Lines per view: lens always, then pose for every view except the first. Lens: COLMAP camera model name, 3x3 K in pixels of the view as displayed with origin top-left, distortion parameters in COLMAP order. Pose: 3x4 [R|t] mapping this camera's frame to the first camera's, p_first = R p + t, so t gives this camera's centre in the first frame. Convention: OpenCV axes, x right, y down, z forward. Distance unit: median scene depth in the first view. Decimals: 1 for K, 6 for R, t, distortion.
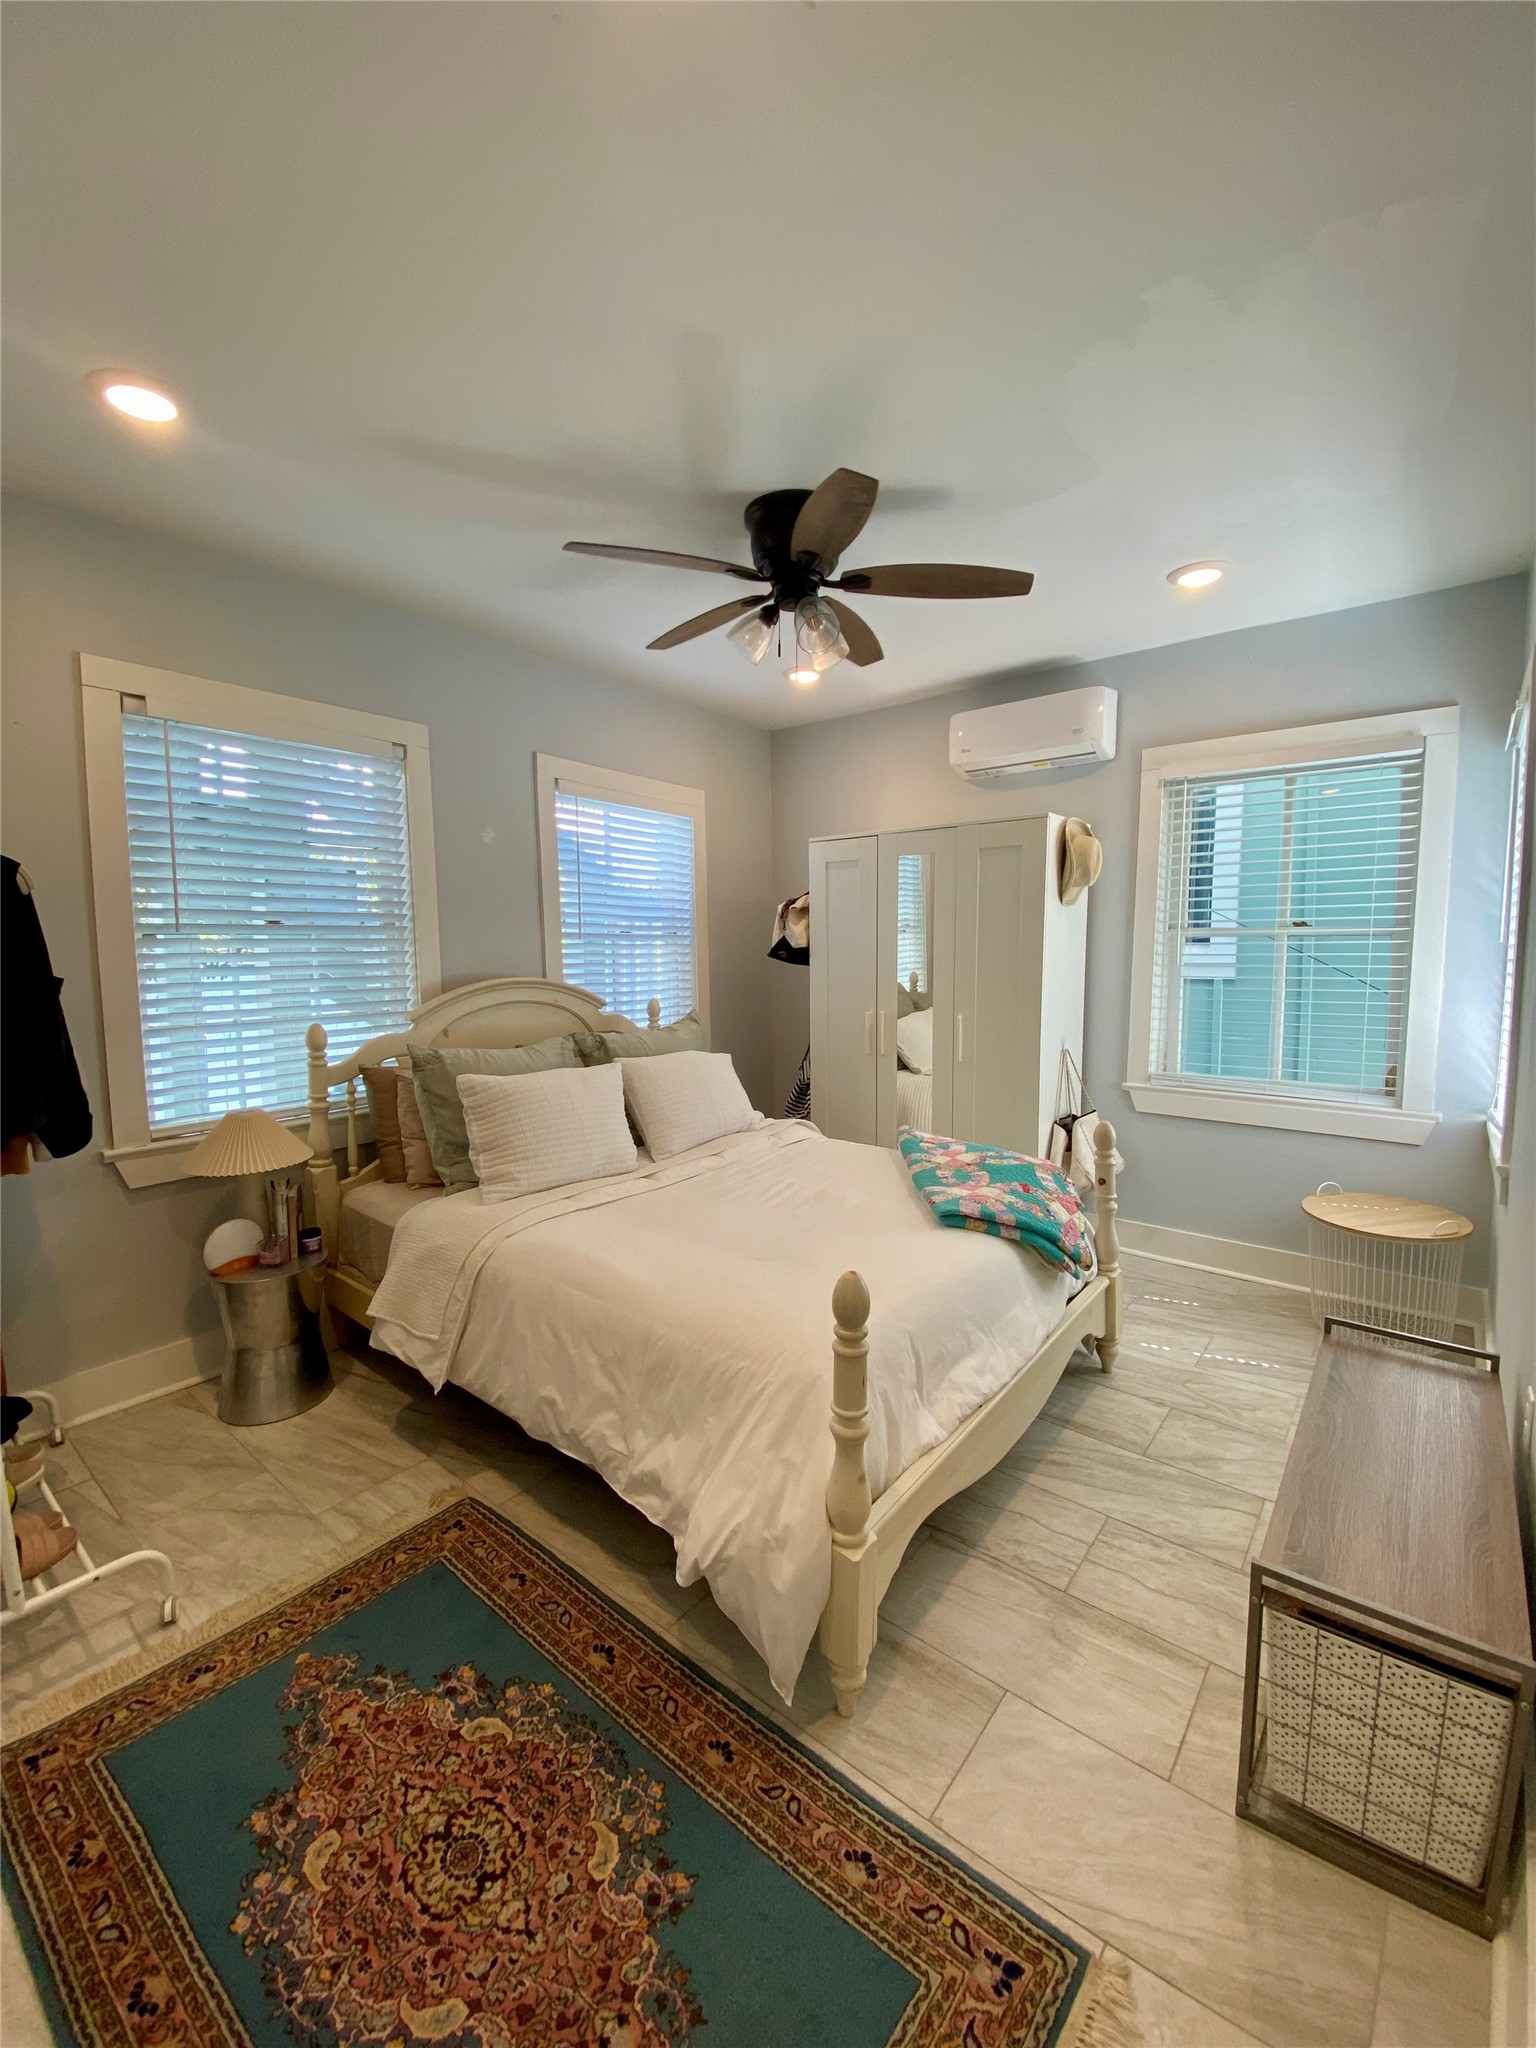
lens RADIAL K [[826.5, 0, 772.0], [0, 826.5, 1027.6], [0, 0, 1]] dist [0.018345, -0.018077]
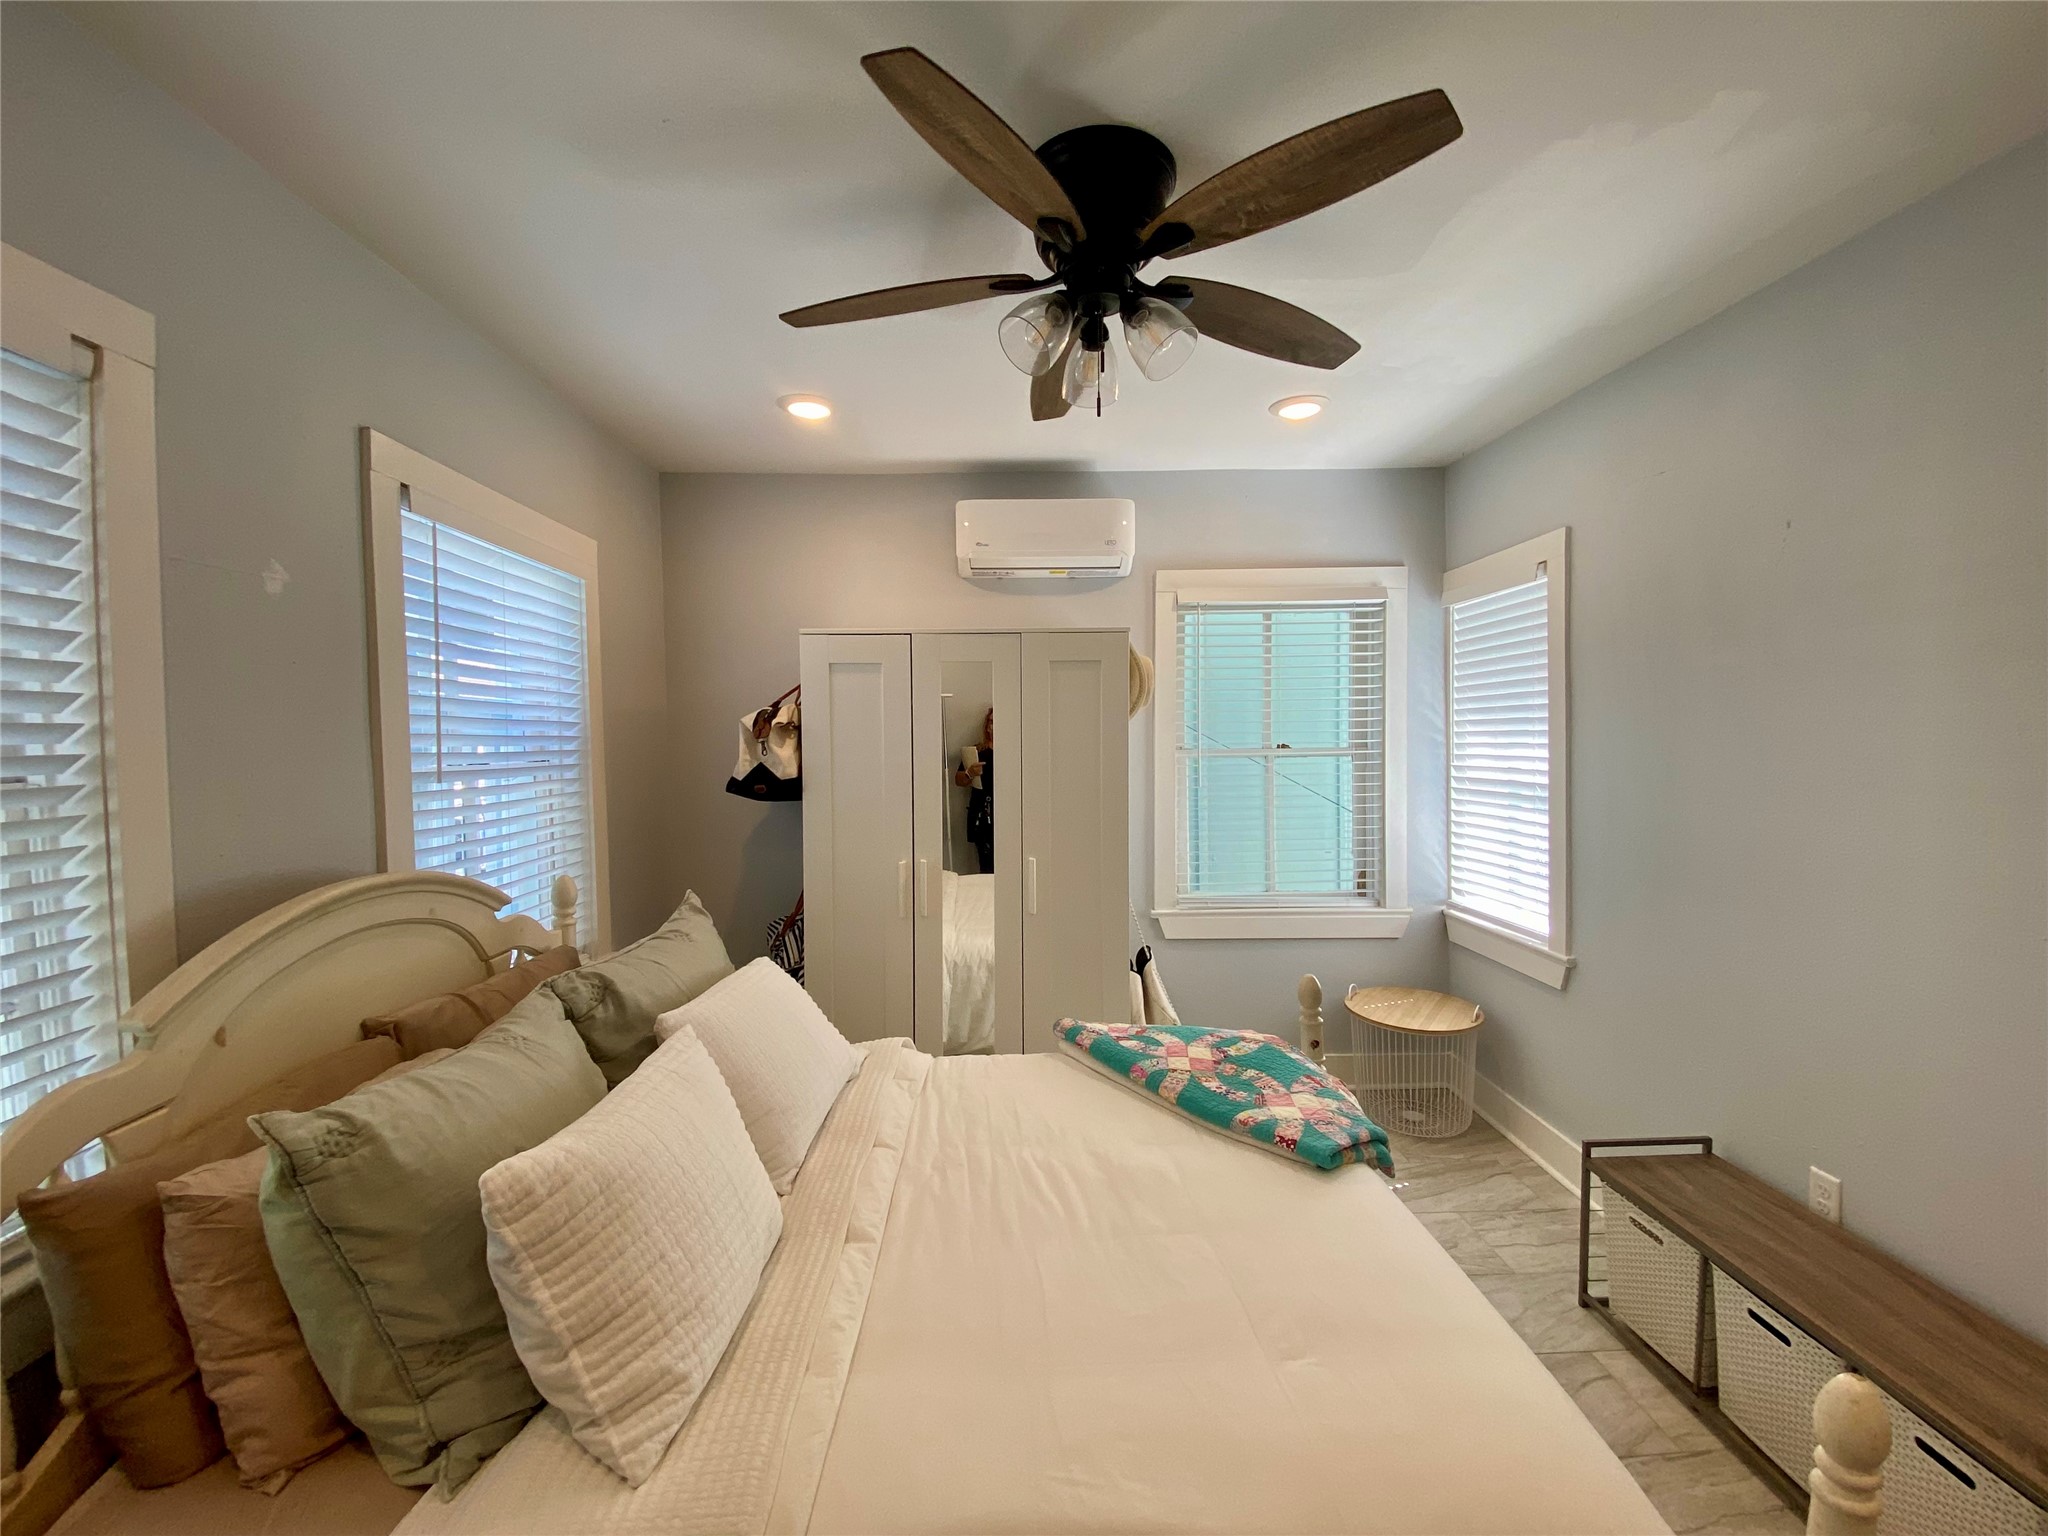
lens RADIAL K [[826.5, 0, 1017.6], [0, 826.5, 759.4], [0, 0, 1]] dist [0.018345, -0.018077]
pose [[0.774341, -0.022720, 0.632360, -0.349513], [0.070078, 0.996287, -0.050017, -0.083827], [-0.628876, 0.083045, 0.773058, 0.417743]]
